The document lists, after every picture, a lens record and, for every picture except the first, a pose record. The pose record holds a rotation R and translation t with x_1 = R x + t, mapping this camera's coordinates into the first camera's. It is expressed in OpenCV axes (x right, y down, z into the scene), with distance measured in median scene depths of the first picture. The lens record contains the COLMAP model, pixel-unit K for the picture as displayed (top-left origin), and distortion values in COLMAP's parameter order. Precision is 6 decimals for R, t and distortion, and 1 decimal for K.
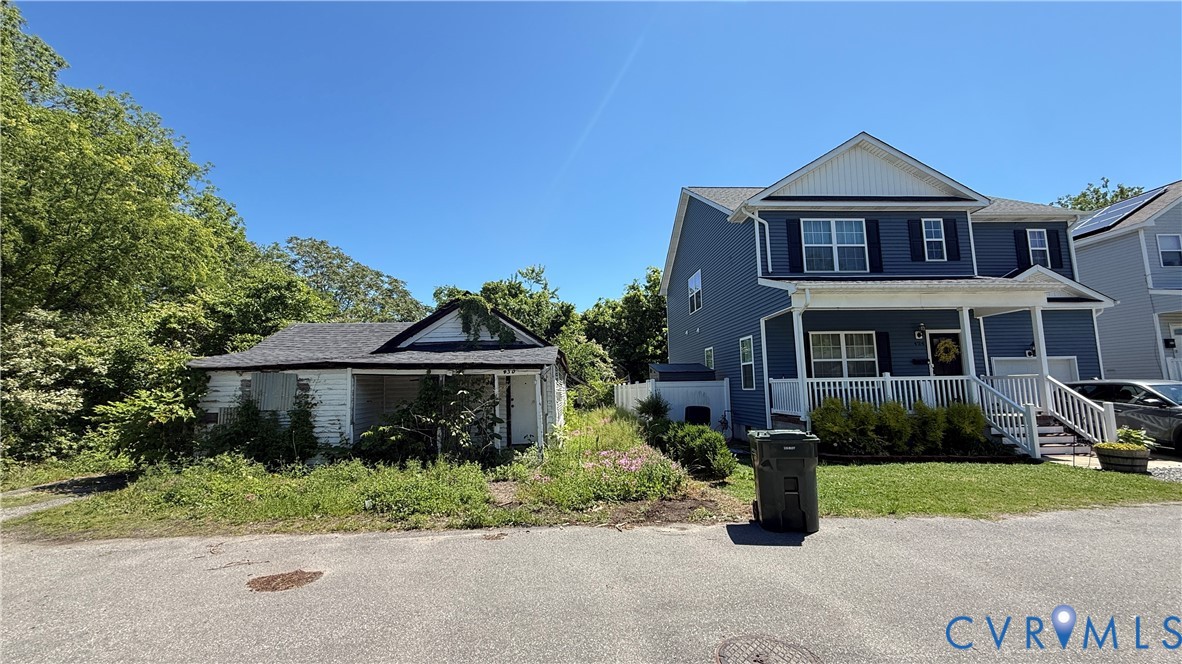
lens RADIAL K [[471.3, 0, 589.1], [0, 471.3, 332.1], [0, 0, 1]] dist [0.002792, -0.000338]
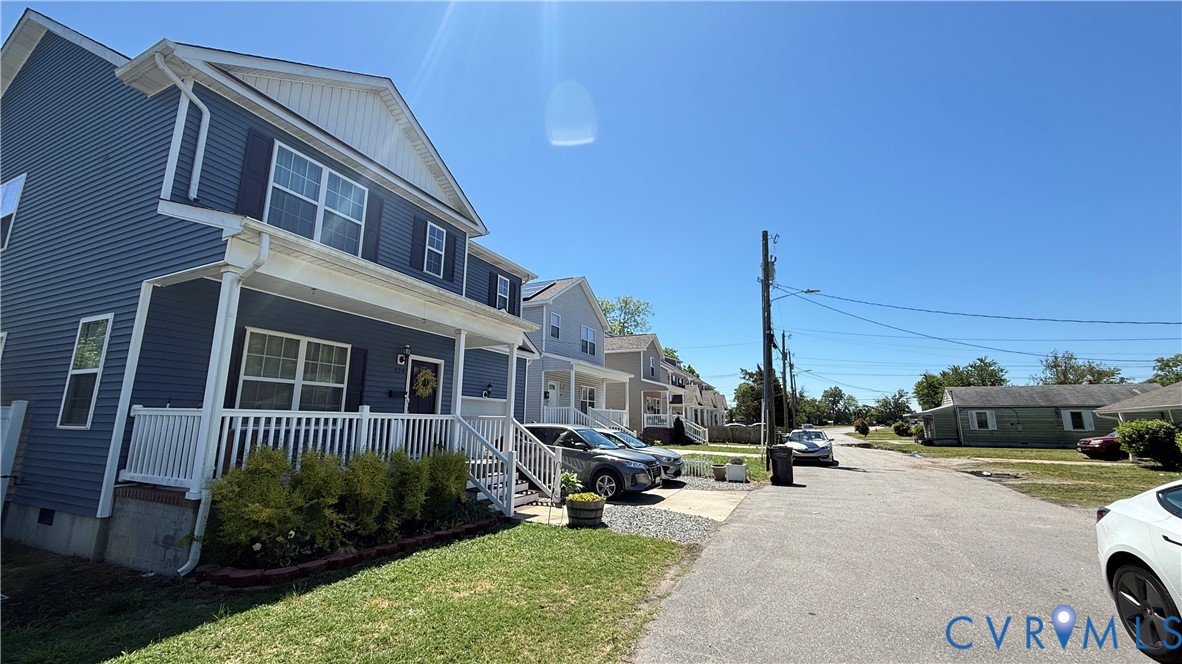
lens RADIAL K [[471.3, 0, 590.4], [0, 471.3, 329.5], [0, 0, 1]] dist [0.002792, -0.000338]
pose [[0.462279, 0.193638, 0.865334, 0.167645], [-0.125281, 0.980339, -0.152446, 0.037692], [-0.877840, -0.037938, 0.477450, 0.368688]]
